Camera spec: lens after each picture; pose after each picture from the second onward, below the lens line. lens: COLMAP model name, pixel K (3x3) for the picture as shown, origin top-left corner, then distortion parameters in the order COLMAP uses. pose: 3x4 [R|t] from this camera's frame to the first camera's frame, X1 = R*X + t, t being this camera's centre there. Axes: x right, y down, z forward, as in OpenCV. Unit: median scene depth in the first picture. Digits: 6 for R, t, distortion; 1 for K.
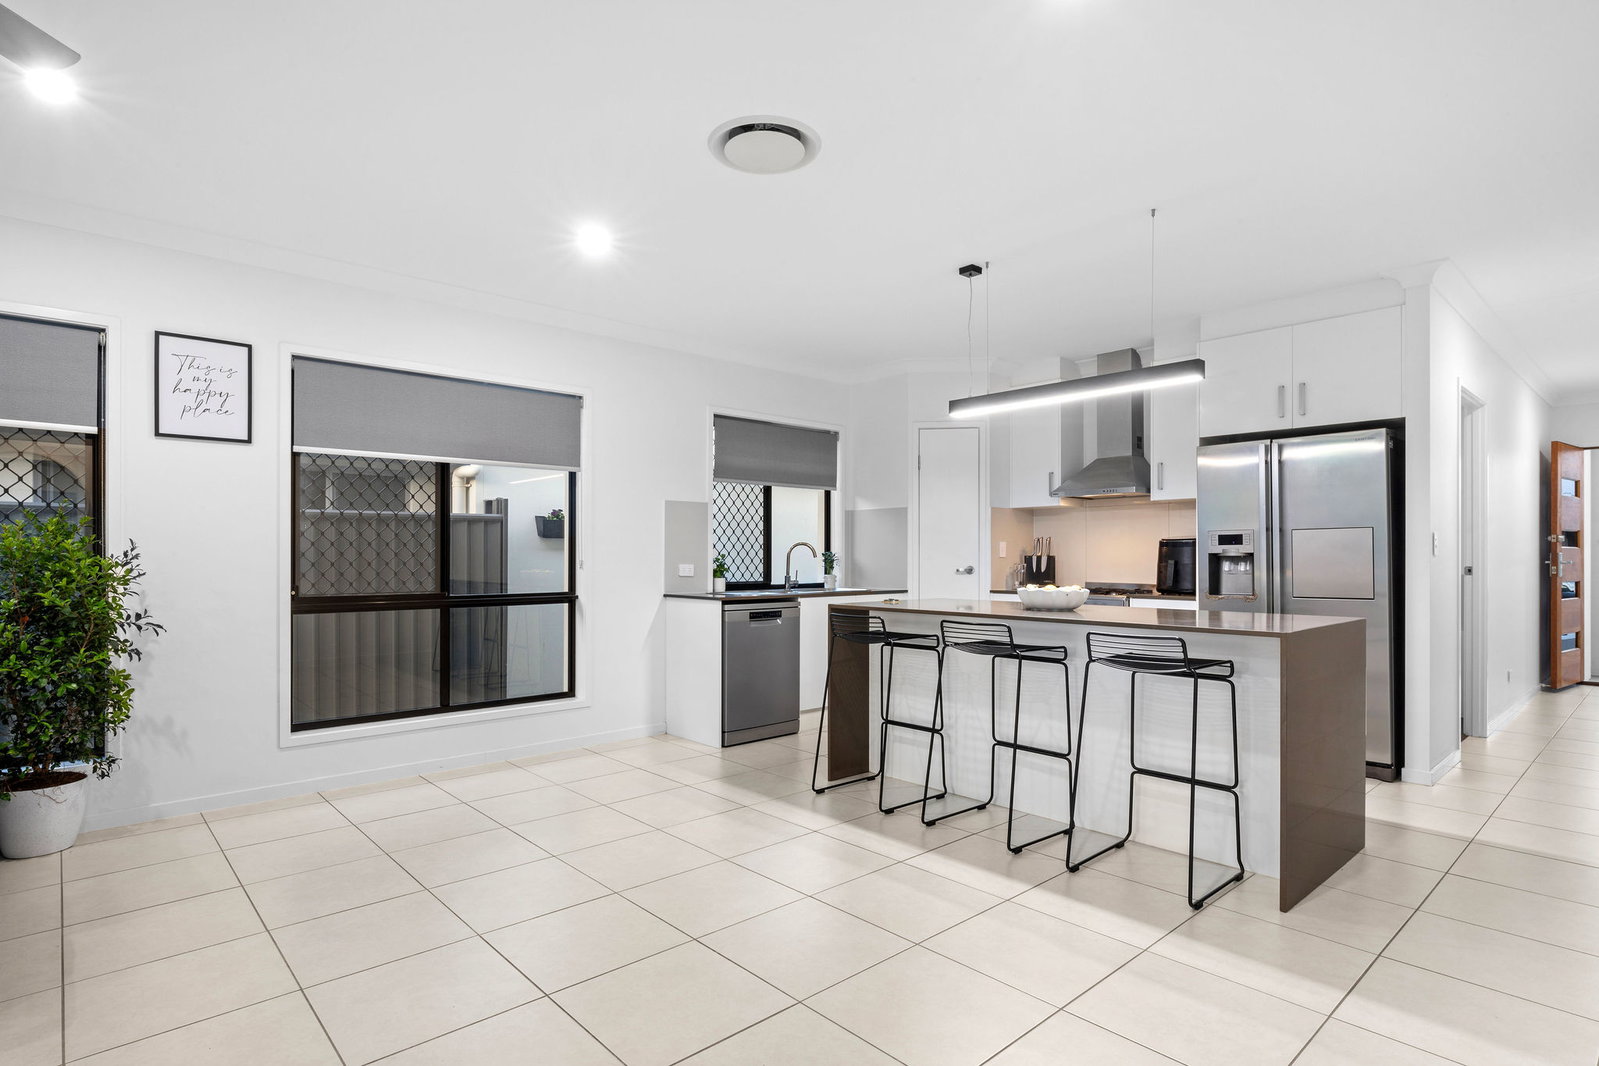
lens RADIAL K [[820.3, 0, 800.6], [0, 820.3, 554.2], [0, 0, 1]] dist [0.001779, 0.000141]
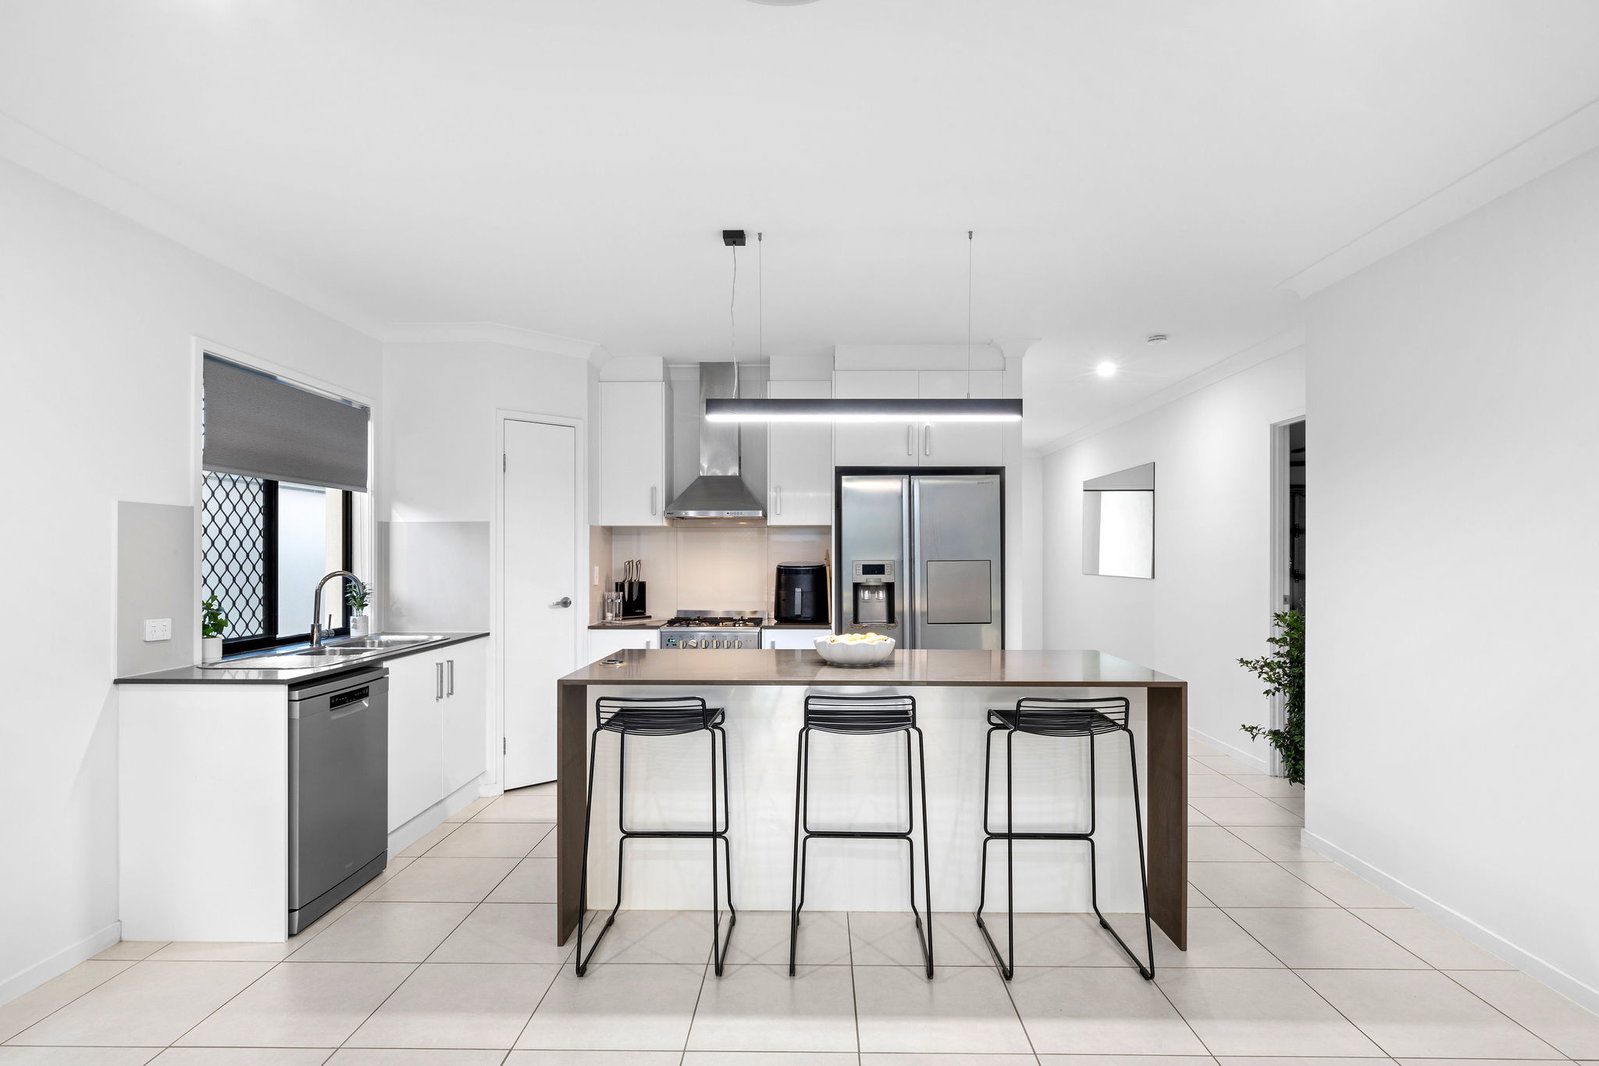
lens RADIAL K [[820.3, 0, 800.6], [0, 820.3, 554.2], [0, 0, 1]] dist [0.001779, 0.000141]
pose [[0.687205, 0.000684, 0.726463, -0.278287], [-0.001748, 0.999998, 0.000713, -0.036617], [-0.726461, -0.001760, 0.687205, 0.355993]]
